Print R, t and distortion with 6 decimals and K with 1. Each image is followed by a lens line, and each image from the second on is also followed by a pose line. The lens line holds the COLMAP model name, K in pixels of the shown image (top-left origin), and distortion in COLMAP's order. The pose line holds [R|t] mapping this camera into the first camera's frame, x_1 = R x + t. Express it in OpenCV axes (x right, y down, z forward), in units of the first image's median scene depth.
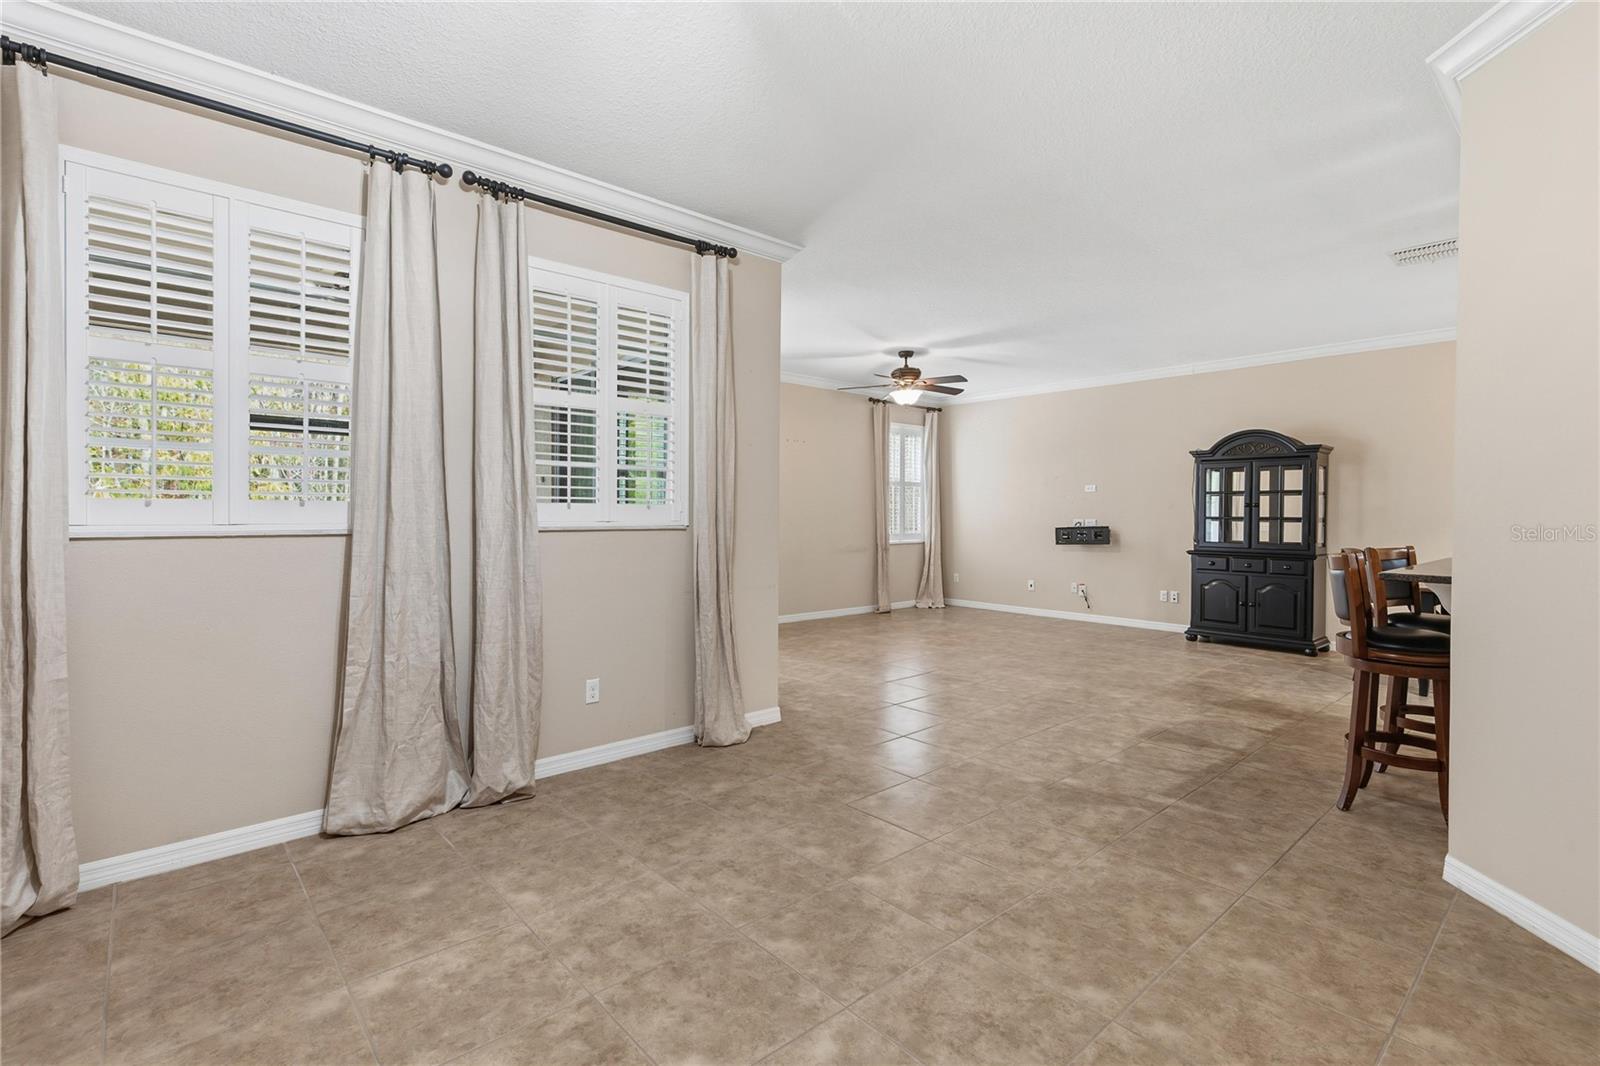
lens RADIAL K [[735.0, 0, 789.7], [0, 735.0, 522.4], [0, 0, 1]] dist [0.008123, -0.001470]
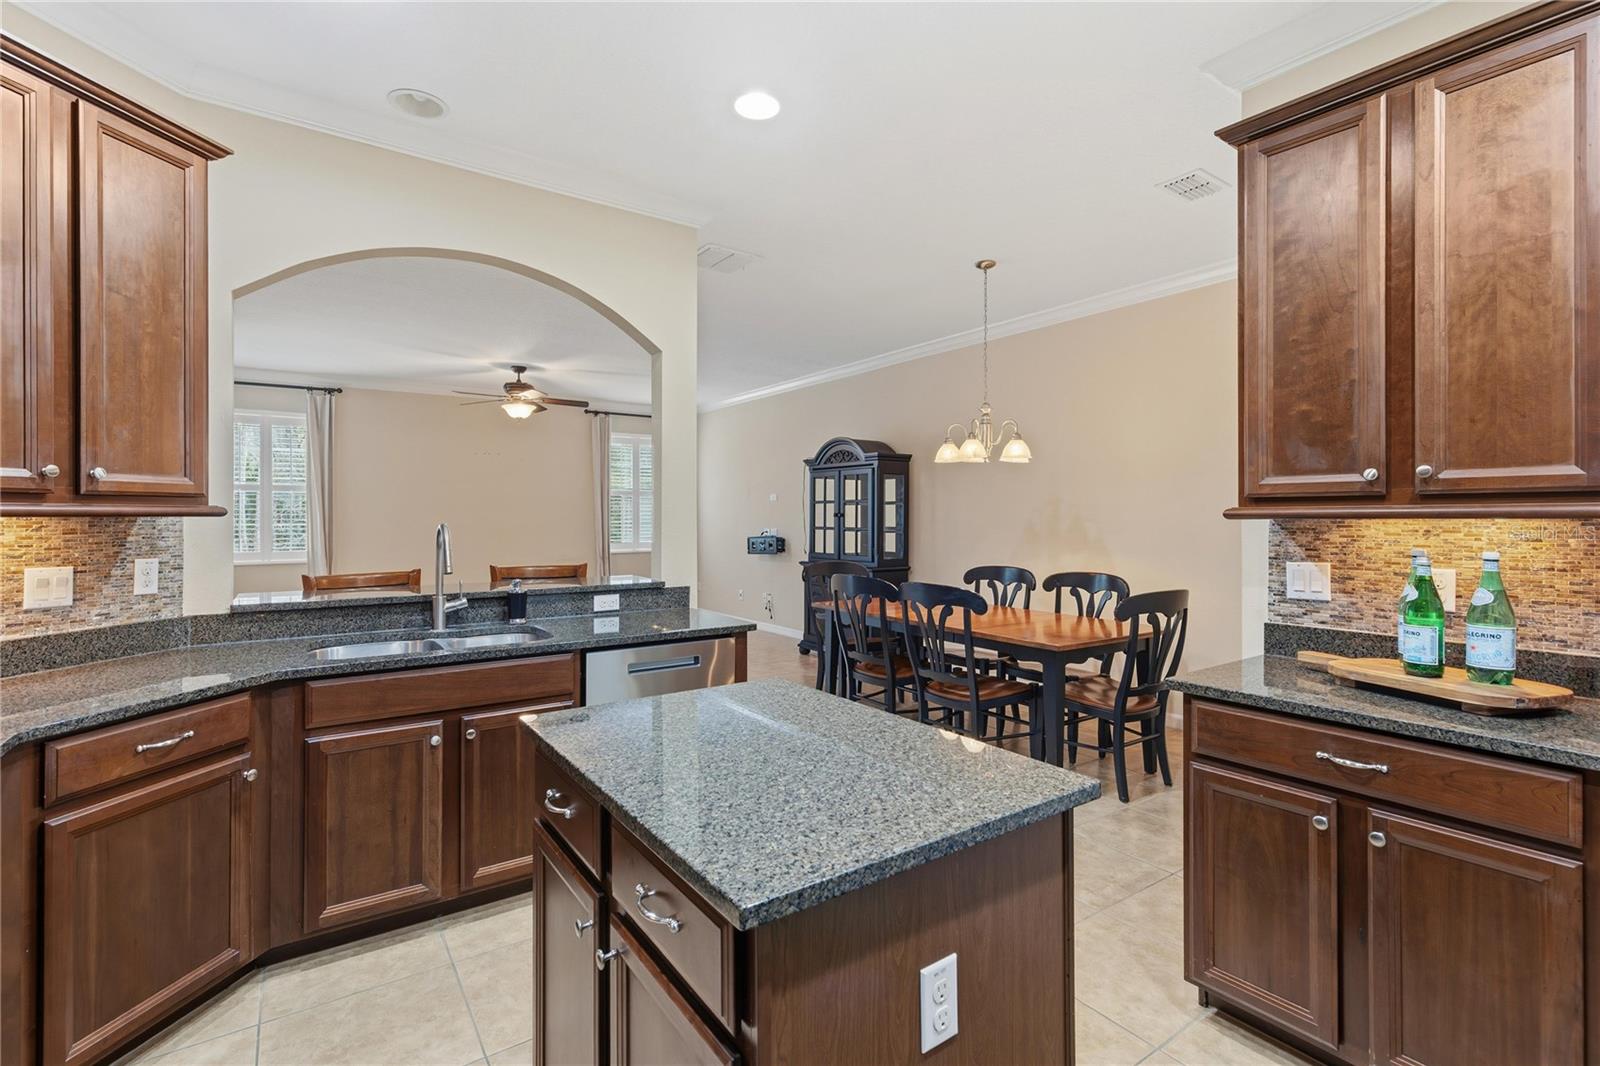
lens RADIAL K [[735.0, 0, 791.5], [0, 735.0, 517.9], [0, 0, 1]] dist [0.008123, -0.001470]
pose [[0.992693, -0.005491, -0.120543, 0.688507], [0.004042, 0.999917, -0.012259, -0.008235], [0.120600, 0.011683, 0.992632, 0.037292]]
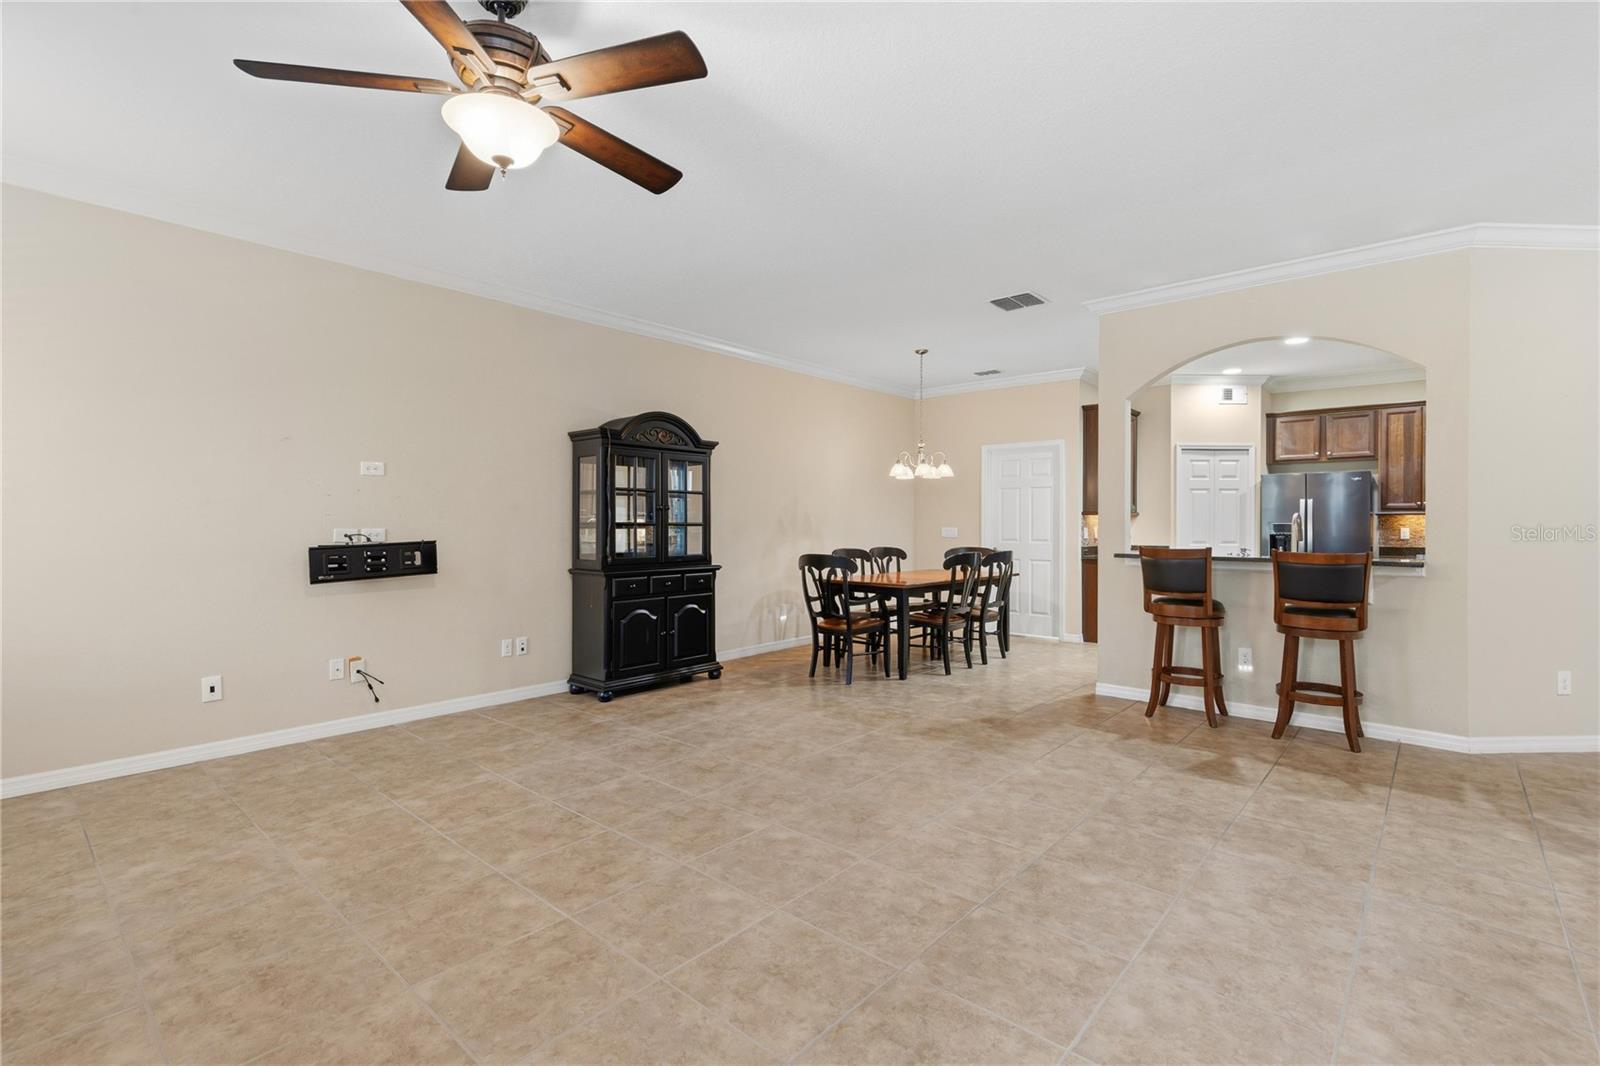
lens RADIAL K [[735.0, 0, 802.2], [0, 735.0, 517.5], [0, 0, 1]] dist [0.008123, -0.001470]
pose [[-0.134595, 0.002653, 0.990897, -0.174856], [0.010288, 0.999946, -0.001280, -0.010356], [-0.990847, 0.010022, -0.134615, 0.967572]]
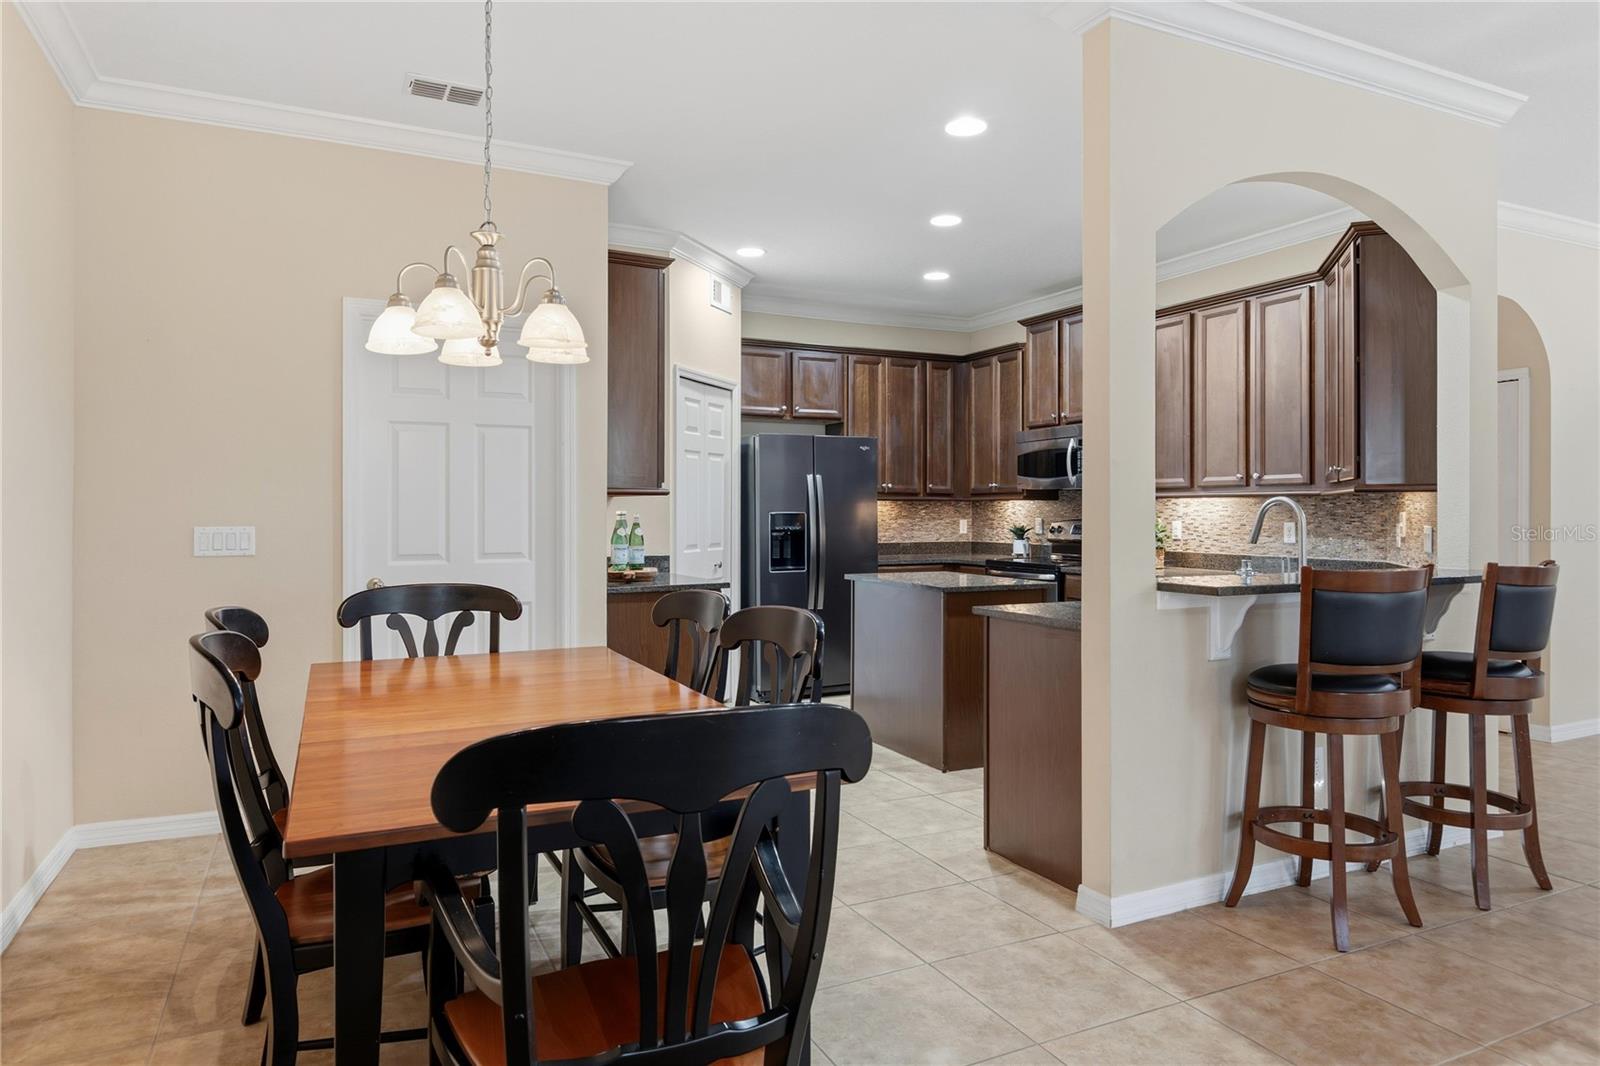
lens RADIAL K [[991.7, 0, 832.2], [0, 991.7, 516.5], [0, 0, 1]] dist [-0.002970, 0.000407]
pose [[-0.973007, -0.007152, 0.230664, 0.562270], [-0.002509, 0.999788, 0.020415, -0.010632], [-0.230761, 0.019285, -0.972819, 1.013557]]
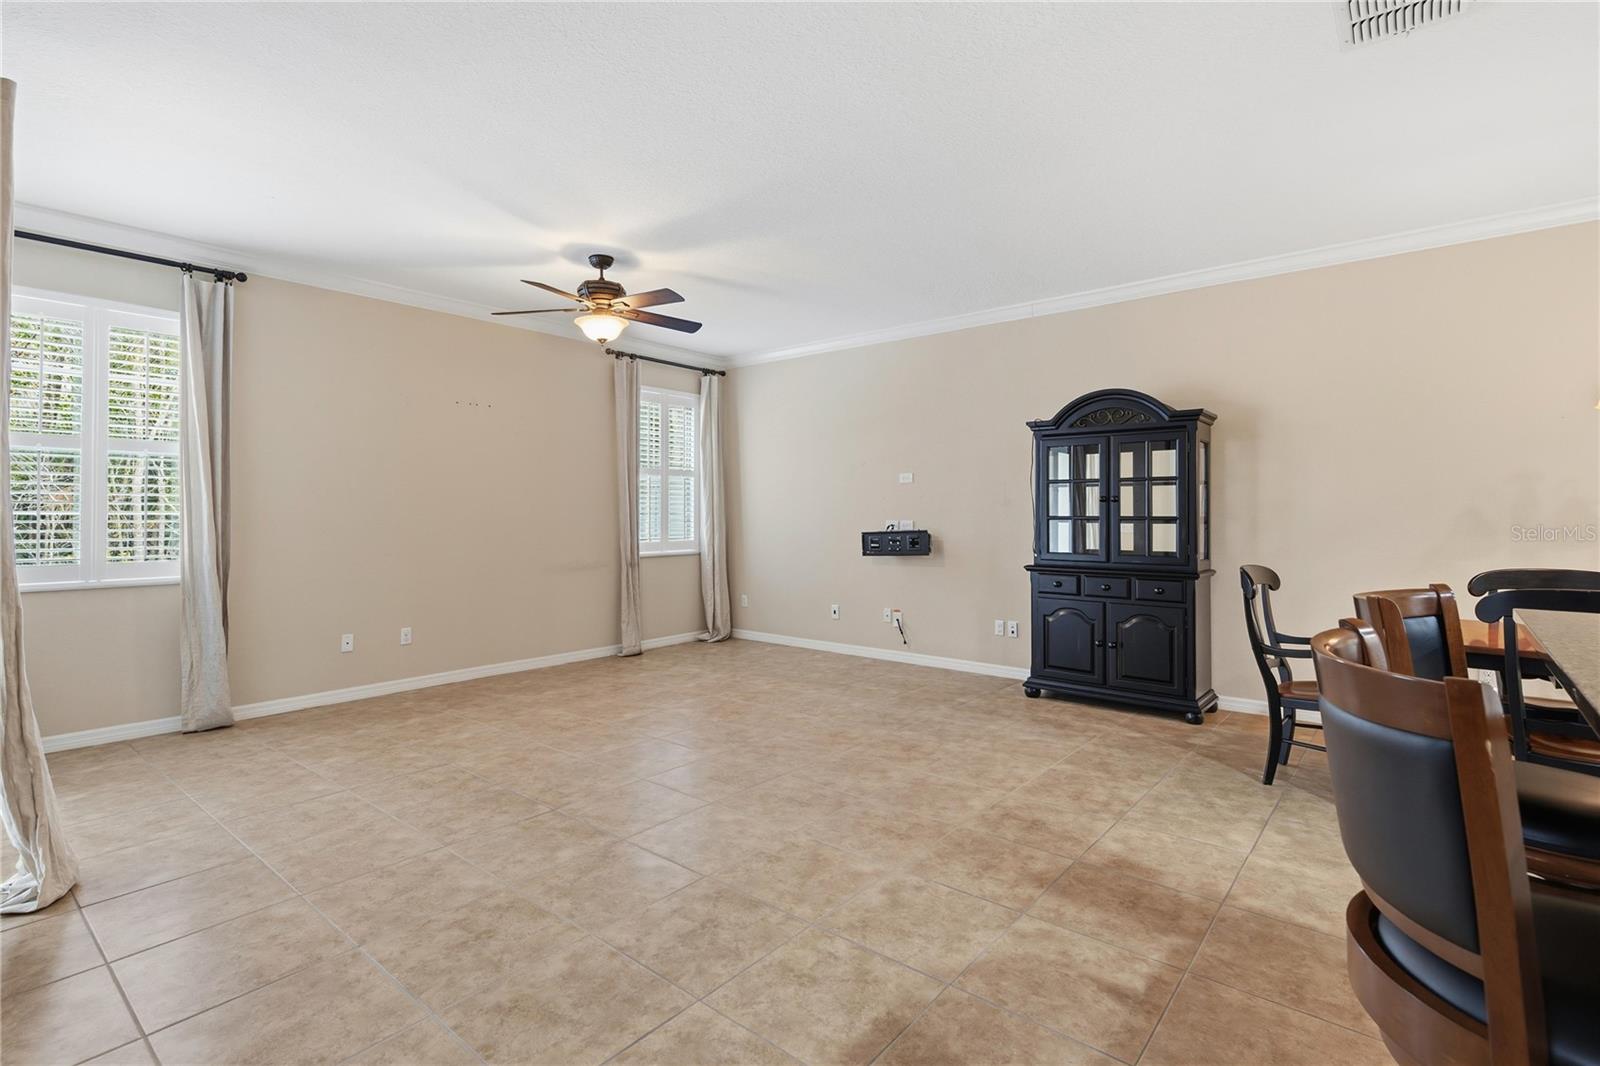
lens RADIAL K [[759.4, 0, 791.5], [0, 759.4, 506.4], [0, 0, 1]] dist [0.009086, -0.000607]
pose [[0.988407, -0.002555, 0.151809, 0.230885], [0.006139, 0.999713, -0.023141, -0.002241], [-0.151706, 0.023804, 0.988139, 0.352143]]
